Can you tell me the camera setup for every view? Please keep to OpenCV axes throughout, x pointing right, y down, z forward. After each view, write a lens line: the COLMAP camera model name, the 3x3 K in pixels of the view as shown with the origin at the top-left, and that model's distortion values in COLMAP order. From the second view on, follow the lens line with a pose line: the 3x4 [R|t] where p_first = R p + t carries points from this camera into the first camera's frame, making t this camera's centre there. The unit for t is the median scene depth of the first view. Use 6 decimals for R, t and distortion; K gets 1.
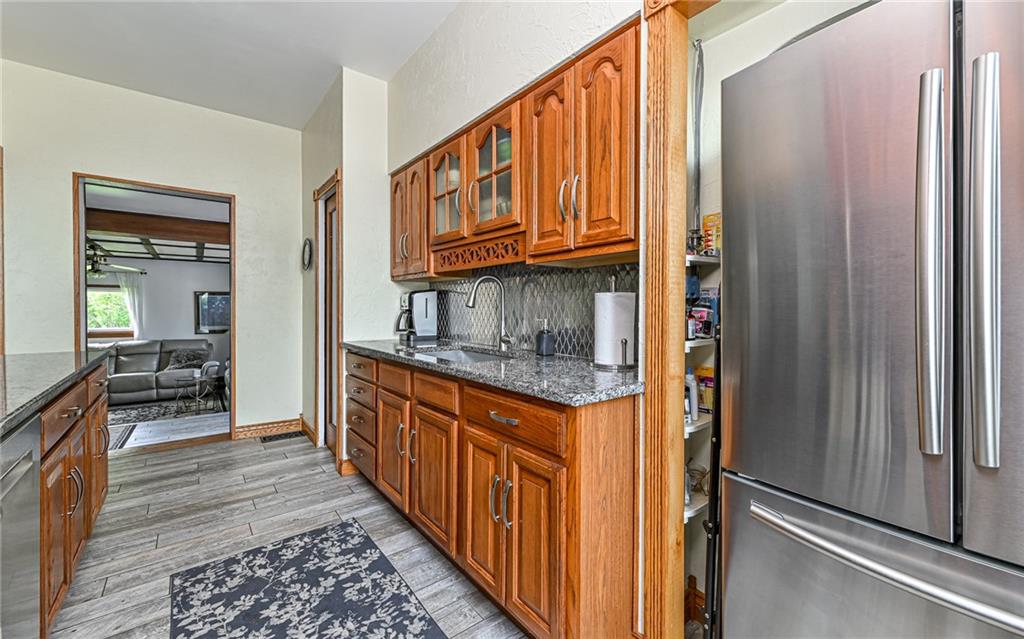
lens RADIAL K [[410.6, 0, 522.9], [0, 410.6, 299.5], [0, 0, 1]] dist [0.000409, -0.000194]
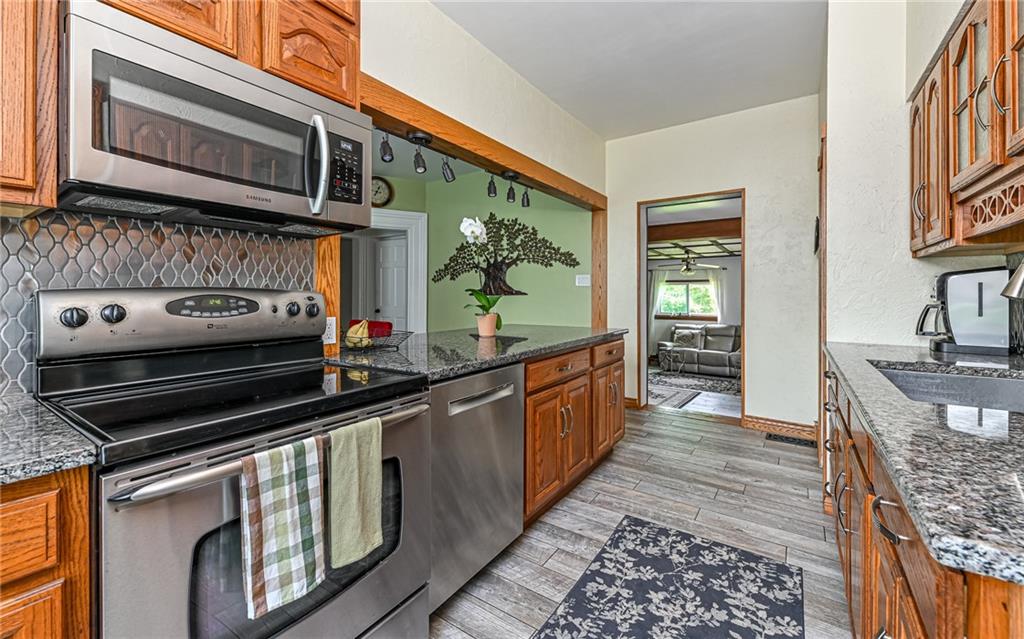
lens RADIAL K [[410.6, 0, 522.9], [0, 410.6, 299.5], [0, 0, 1]] dist [0.000409, -0.000194]
pose [[0.282252, 0.005052, -0.959327, 0.218626], [0.020731, 0.999720, 0.011364, -0.000125], [0.959116, -0.023096, 0.282068, 0.331637]]
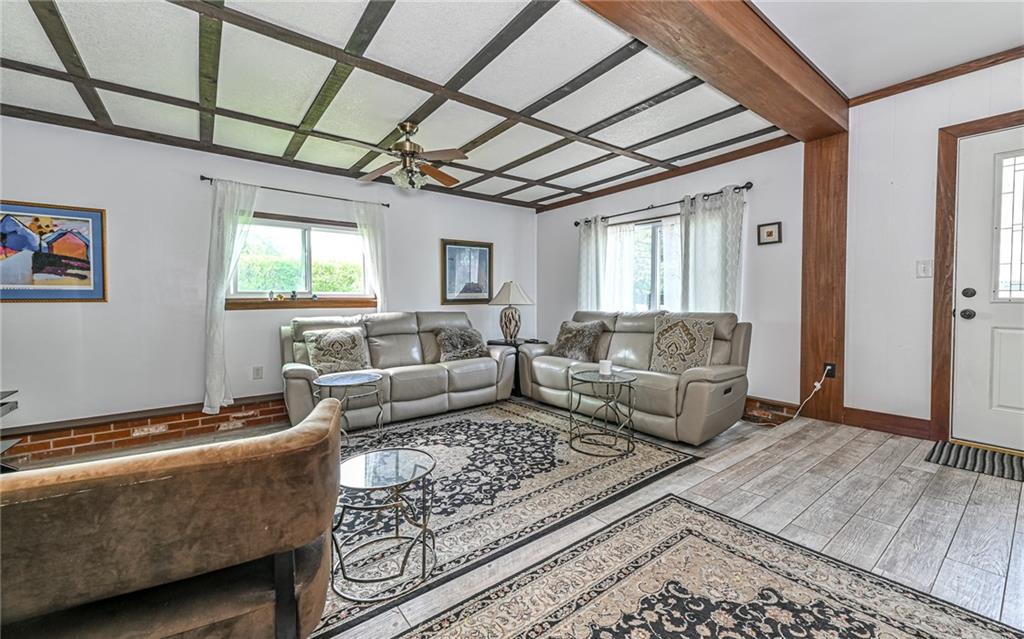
lens RADIAL K [[410.6, 0, 522.9], [0, 410.6, 299.5], [0, 0, 1]] dist [0.000409, -0.000194]
pose [[0.999381, 0.001187, -0.035149, -2.390703], [0.000265, 0.999147, 0.041284, 0.184168], [0.035168, -0.041268, 0.998529, 1.312920]]
